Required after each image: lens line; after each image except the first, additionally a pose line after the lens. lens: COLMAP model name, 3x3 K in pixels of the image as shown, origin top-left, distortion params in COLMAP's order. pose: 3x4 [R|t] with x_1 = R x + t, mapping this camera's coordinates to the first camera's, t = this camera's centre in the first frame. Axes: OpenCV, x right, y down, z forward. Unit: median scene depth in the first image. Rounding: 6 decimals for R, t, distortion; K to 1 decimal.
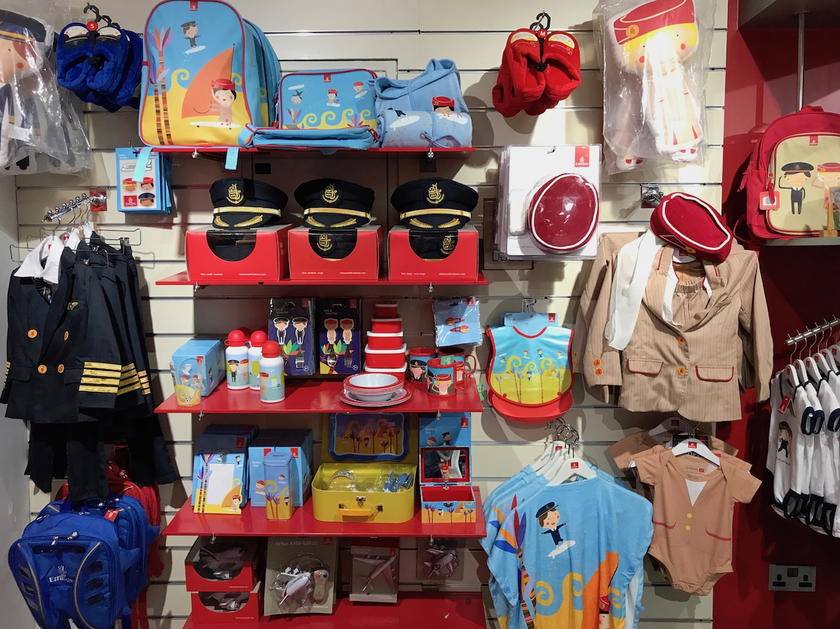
lens RADIAL K [[686.7, 0, 419.7], [0, 686.7, 314.9], [0, 0, 1]] dist [0.000136, -0.001558]
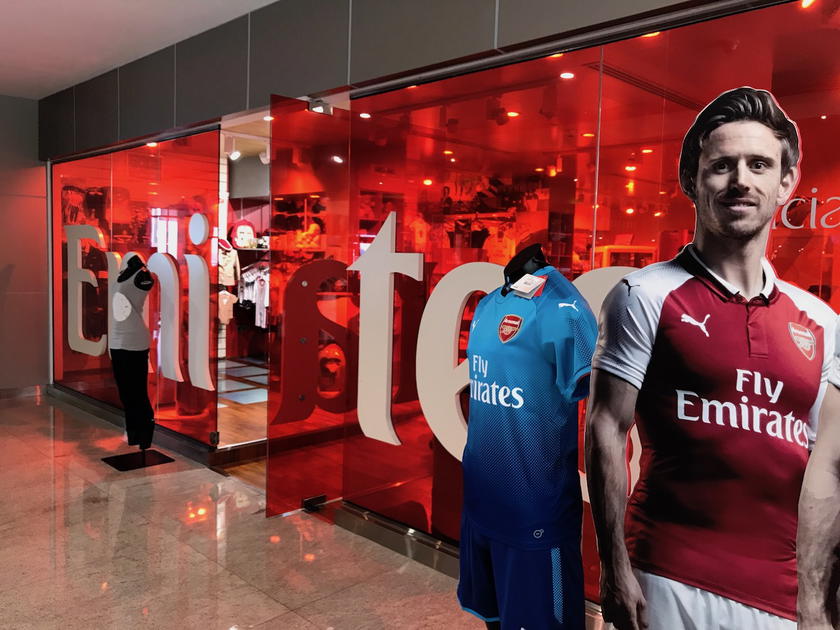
lens RADIAL K [[686.7, 0, 420.5], [0, 686.7, 313.8], [0, 0, 1]] dist [0.000136, -0.001558]
pose [[0.686841, -0.035922, 0.725919, -2.159071], [0.019476, 0.999329, 0.031024, 0.230326], [-0.726547, -0.007170, 0.687080, -3.294518]]
